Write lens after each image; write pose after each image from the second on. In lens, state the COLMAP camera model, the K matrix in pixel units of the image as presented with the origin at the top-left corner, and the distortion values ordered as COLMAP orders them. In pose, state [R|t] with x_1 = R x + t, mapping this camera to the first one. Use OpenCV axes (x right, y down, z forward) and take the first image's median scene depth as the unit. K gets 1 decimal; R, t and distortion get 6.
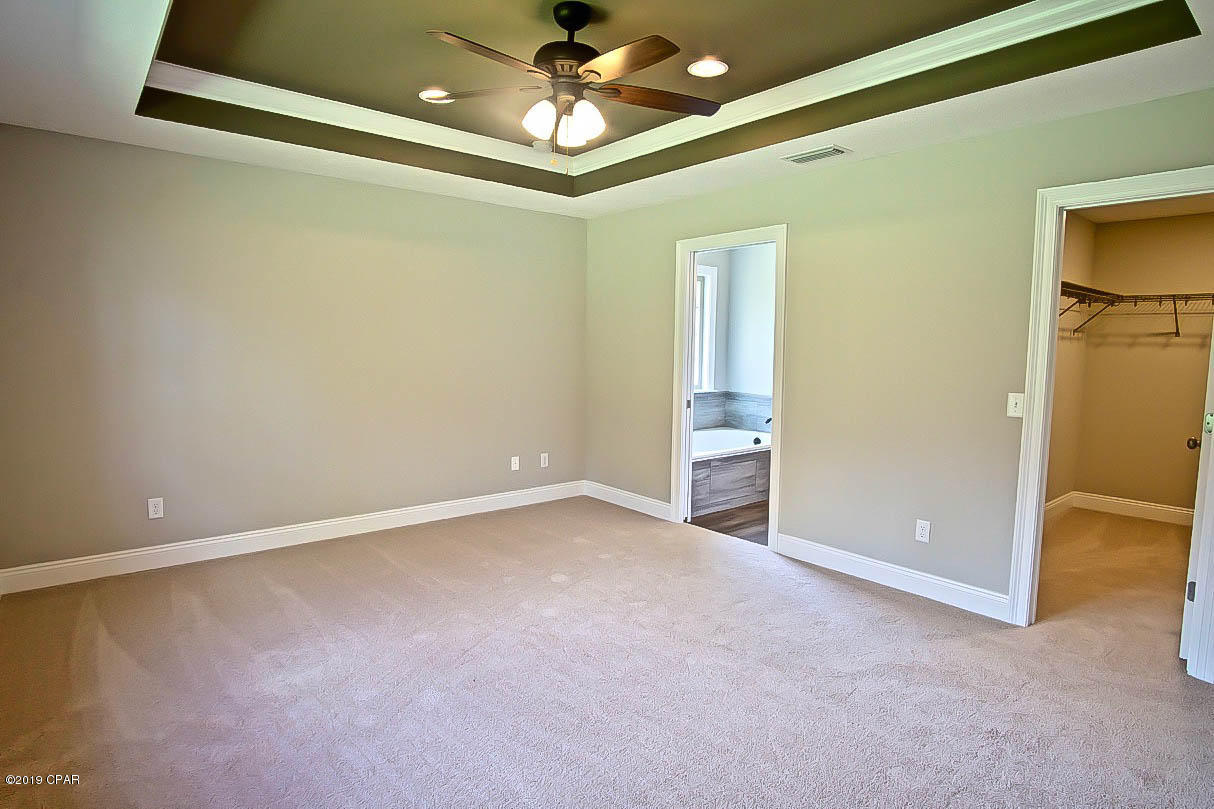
lens RADIAL K [[650.7, 0, 603.8], [0, 650.7, 401.0], [0, 0, 1]] dist [-0.035987, 0.010378]
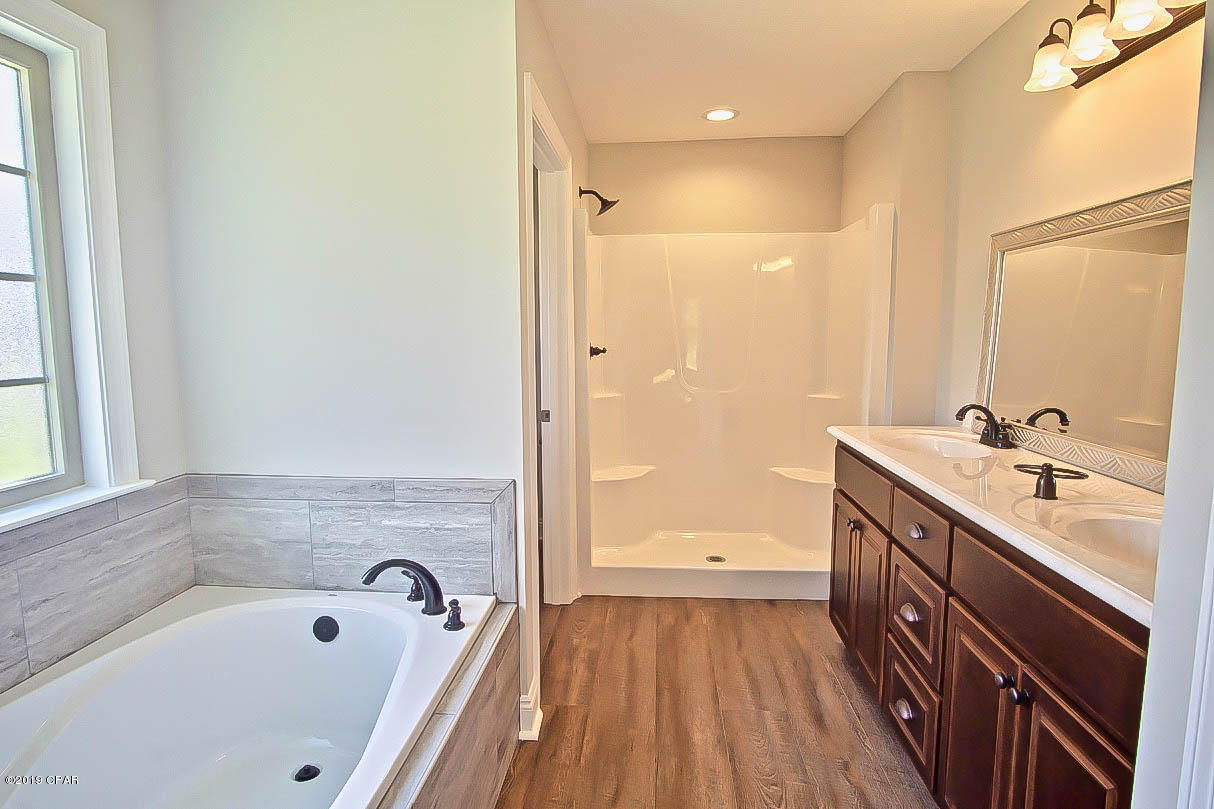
lens RADIAL K [[650.7, 0, 603.8], [0, 650.7, 401.0], [0, 0, 1]] dist [-0.035987, 0.010378]
pose [[0.706284, -0.092163, 0.701904, 0.172773], [0.074856, 0.995654, 0.055411, -0.073537], [-0.703960, 0.013406, 0.710113, 0.954369]]
